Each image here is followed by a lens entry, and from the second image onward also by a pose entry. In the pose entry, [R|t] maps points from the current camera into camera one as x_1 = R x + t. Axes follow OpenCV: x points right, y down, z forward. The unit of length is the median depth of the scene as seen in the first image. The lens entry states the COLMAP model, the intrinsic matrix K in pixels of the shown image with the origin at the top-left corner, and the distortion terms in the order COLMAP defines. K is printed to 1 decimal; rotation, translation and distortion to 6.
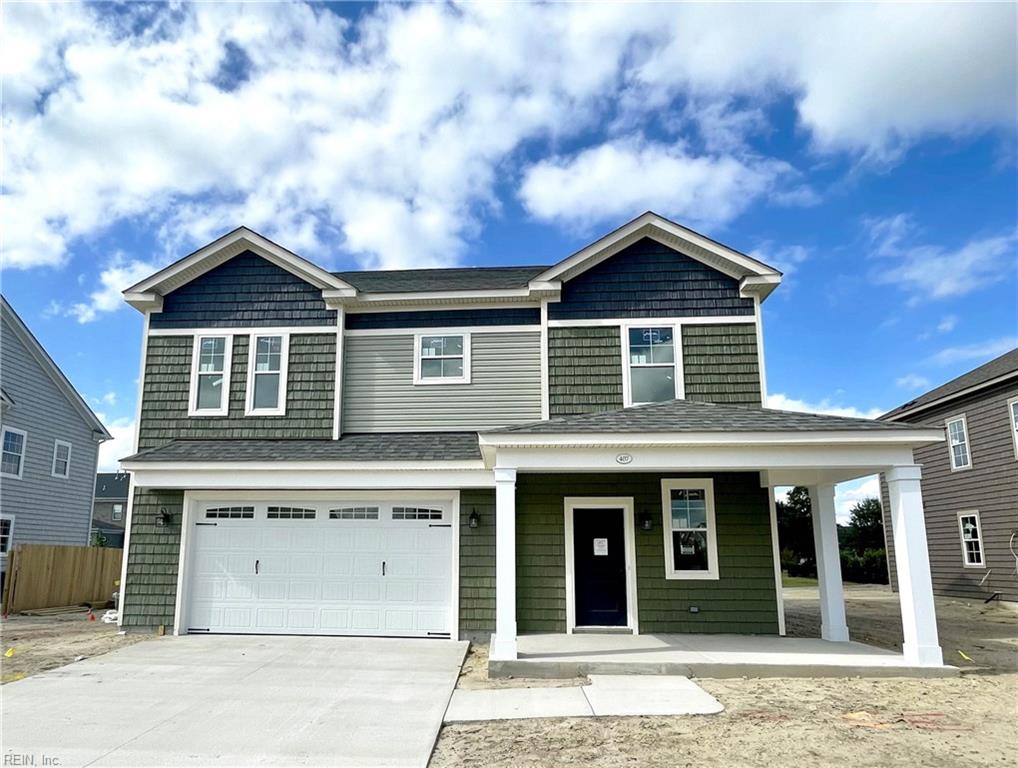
lens RADIAL K [[776.5, 0, 476.5], [0, 776.5, 416.1], [0, 0, 1]] dist [0.028825, -0.027546]
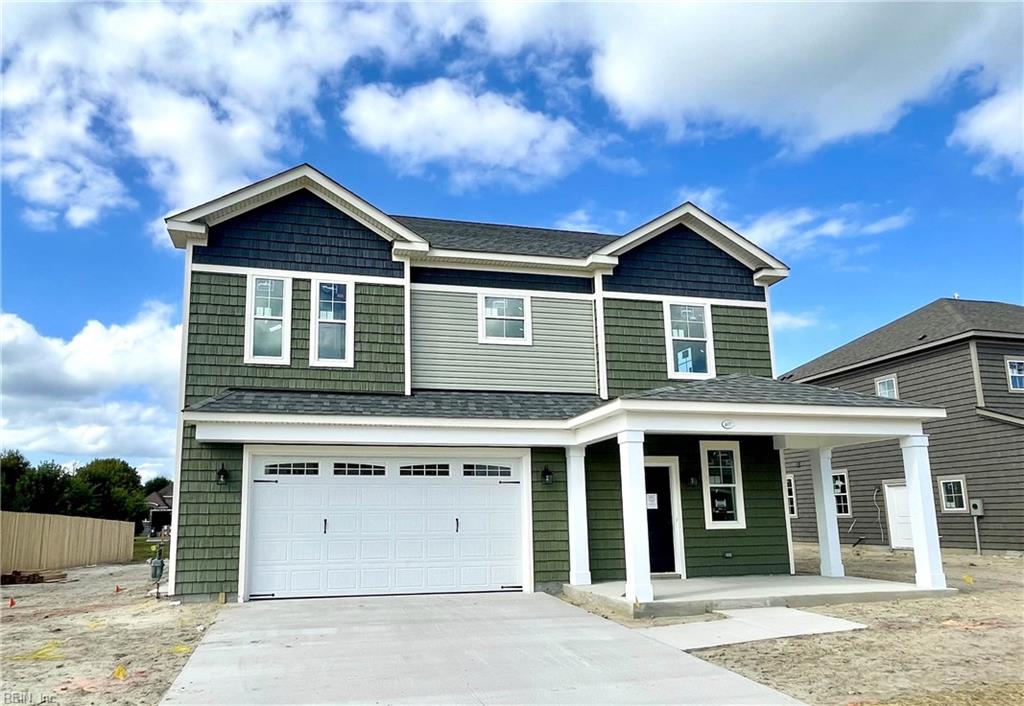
lens RADIAL K [[872.1, 0, 511.5], [0, 872.1, 352.0], [0, 0, 1]] dist [0.036030, -0.001876]
pose [[0.926350, 0.054241, 0.372738, -0.470213], [-0.051057, 0.998526, -0.018416, -0.010270], [-0.373188, -0.001971, 0.927754, -0.073838]]
